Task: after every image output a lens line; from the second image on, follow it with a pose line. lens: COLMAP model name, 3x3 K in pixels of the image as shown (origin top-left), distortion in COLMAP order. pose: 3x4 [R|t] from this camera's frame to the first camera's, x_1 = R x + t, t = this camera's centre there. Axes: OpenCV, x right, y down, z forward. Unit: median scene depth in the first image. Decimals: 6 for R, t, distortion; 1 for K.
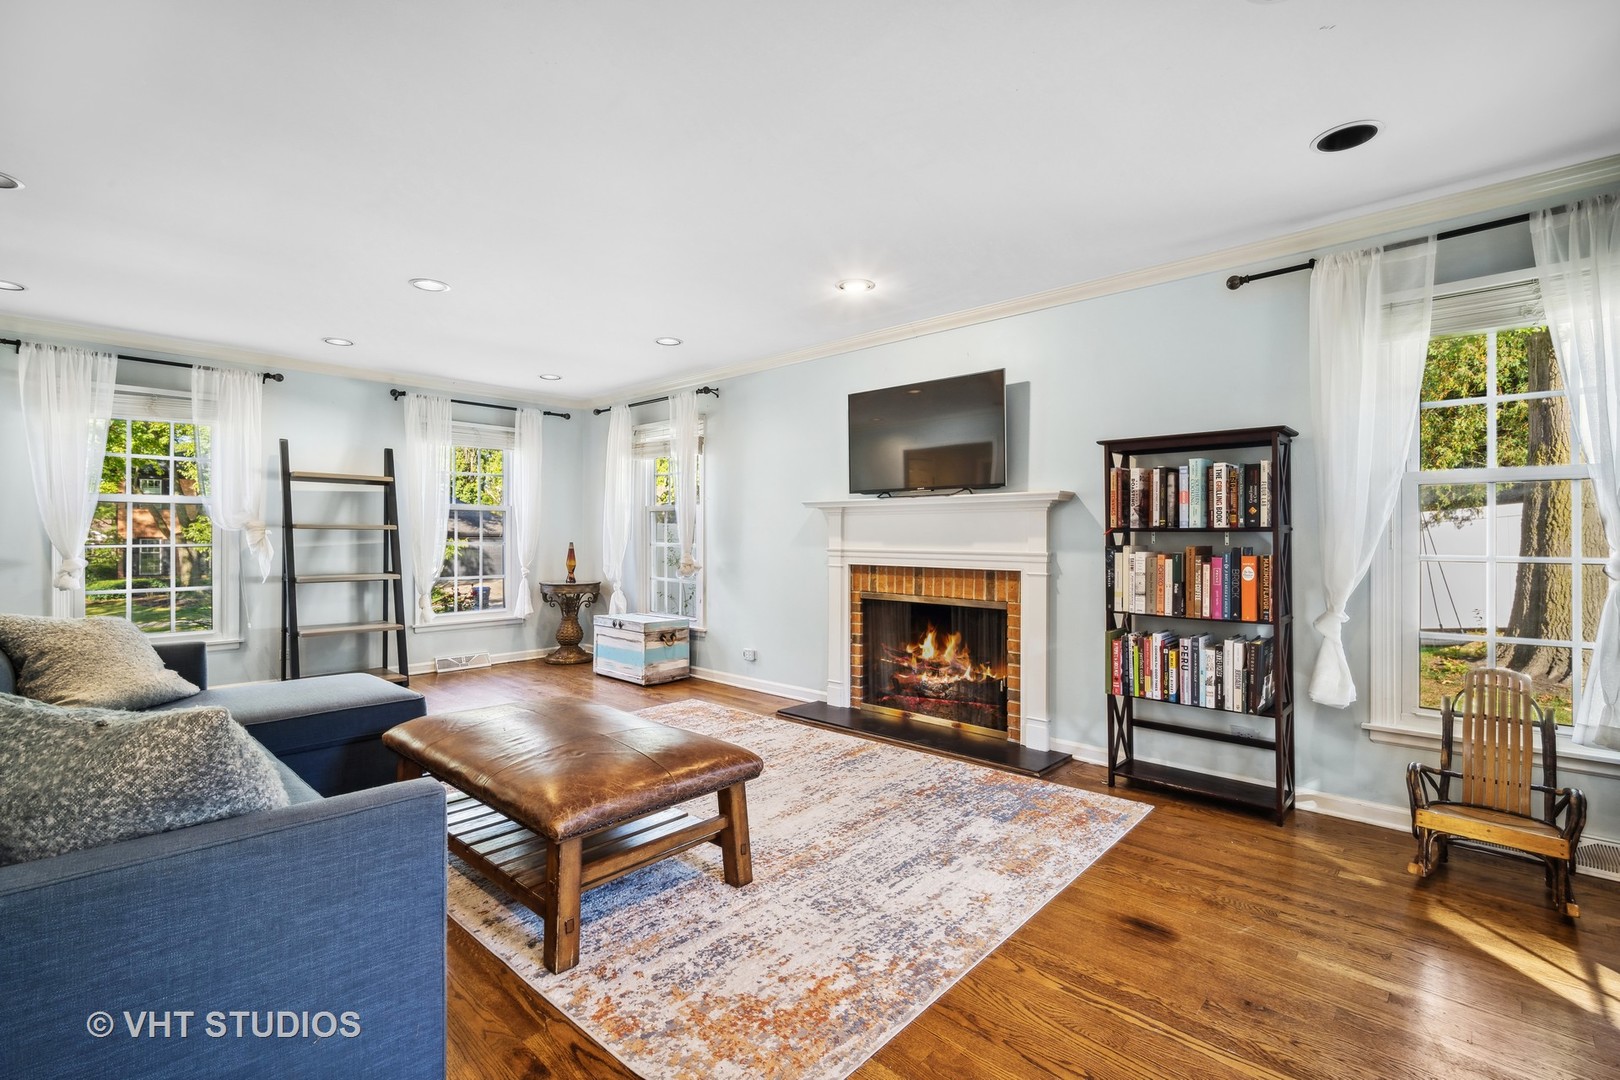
lens RADIAL K [[729.5, 0, 803.8], [0, 729.5, 532.9], [0, 0, 1]] dist [-0.005543, 0.000135]
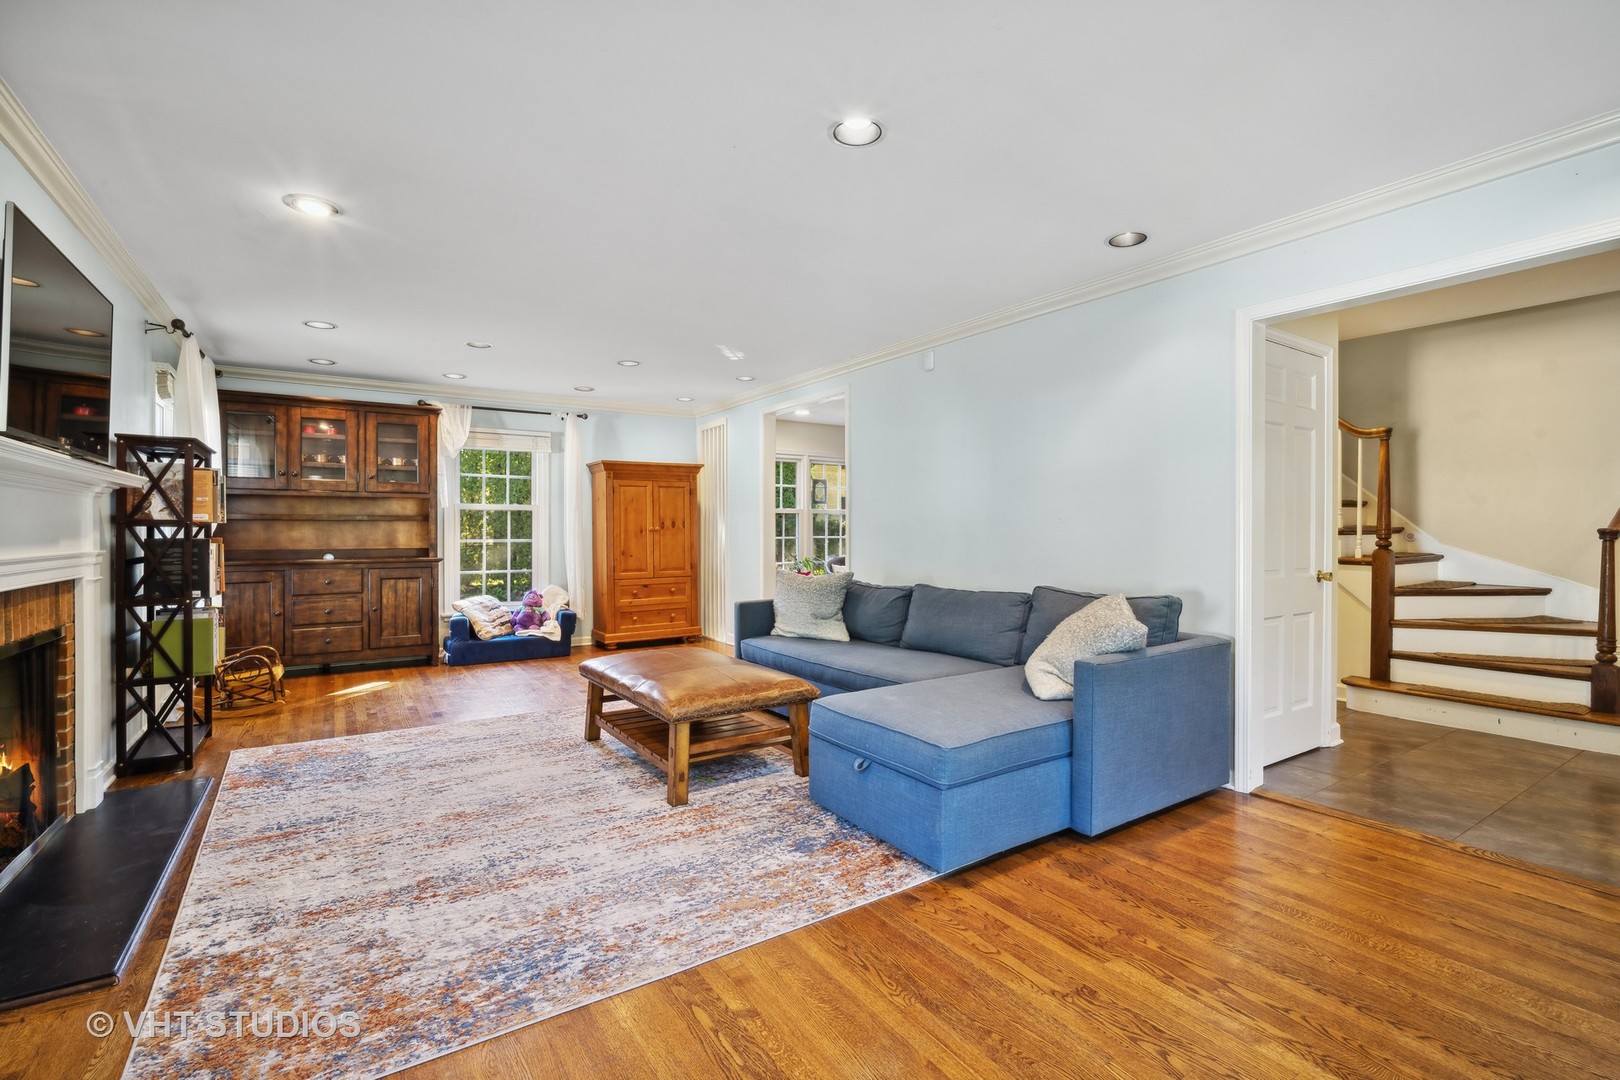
lens RADIAL K [[729.5, 0, 815.3], [0, 729.5, 535.5], [0, 0, 1]] dist [-0.005543, 0.000135]
pose [[-0.971920, -0.001850, 0.235305, -0.718600], [0.001467, 0.999902, 0.013918, -0.002899], [-0.235307, 0.013872, -0.971822, 1.842384]]
